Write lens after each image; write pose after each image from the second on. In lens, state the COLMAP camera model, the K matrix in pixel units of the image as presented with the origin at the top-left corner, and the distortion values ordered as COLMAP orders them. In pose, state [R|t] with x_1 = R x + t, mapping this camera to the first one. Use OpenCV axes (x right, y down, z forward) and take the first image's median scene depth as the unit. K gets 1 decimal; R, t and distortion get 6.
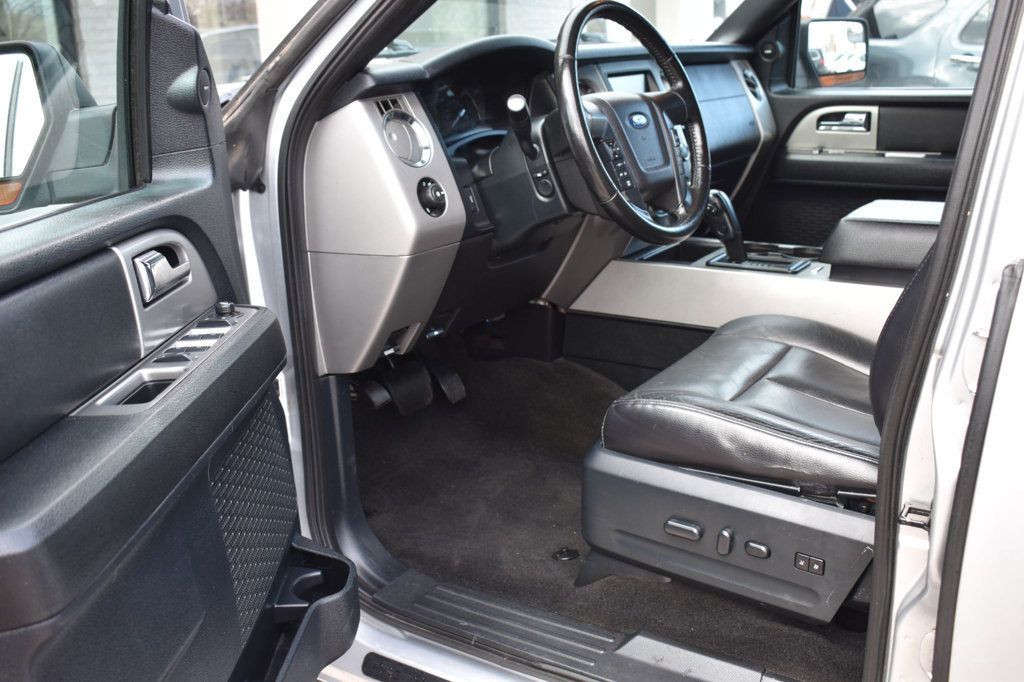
lens RADIAL K [[1010.4, 0, 513.6], [0, 1010.4, 342.9], [0, 0, 1]] dist [-0.064555, 0.000000]
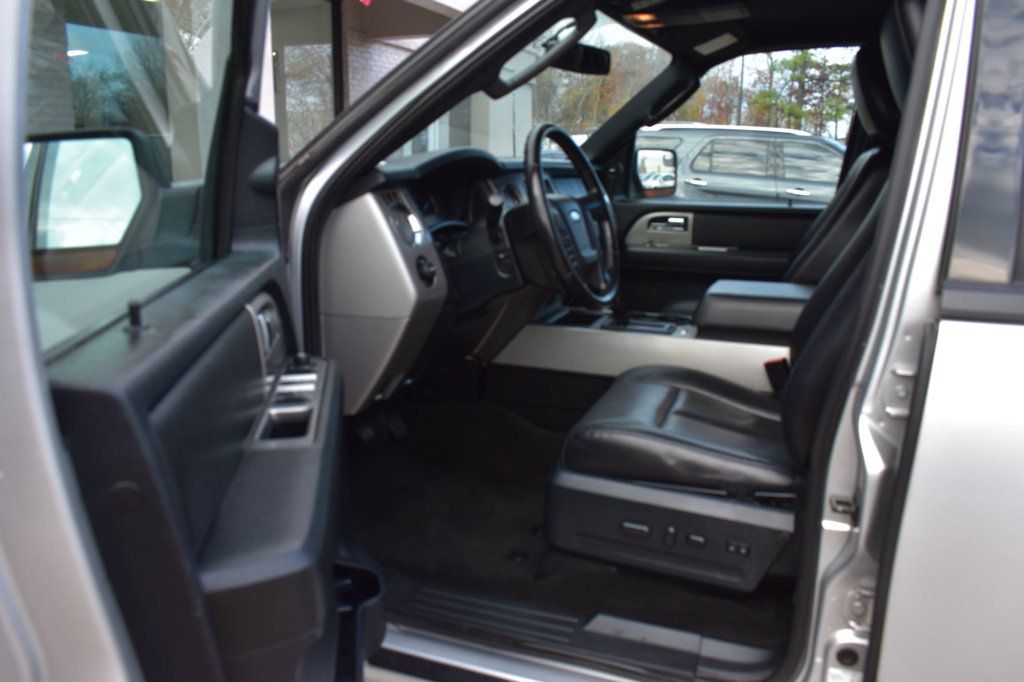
lens RADIAL K [[789.0, 0, 513.3], [0, 789.0, 342.1], [0, 0, 1]] dist [-0.092911, 0.014239]
pose [[0.976539, -0.000877, 0.215340, -0.179123], [0.014819, 0.997895, -0.063140, 0.005827], [-0.214831, 0.064850, 0.974496, 0.030929]]
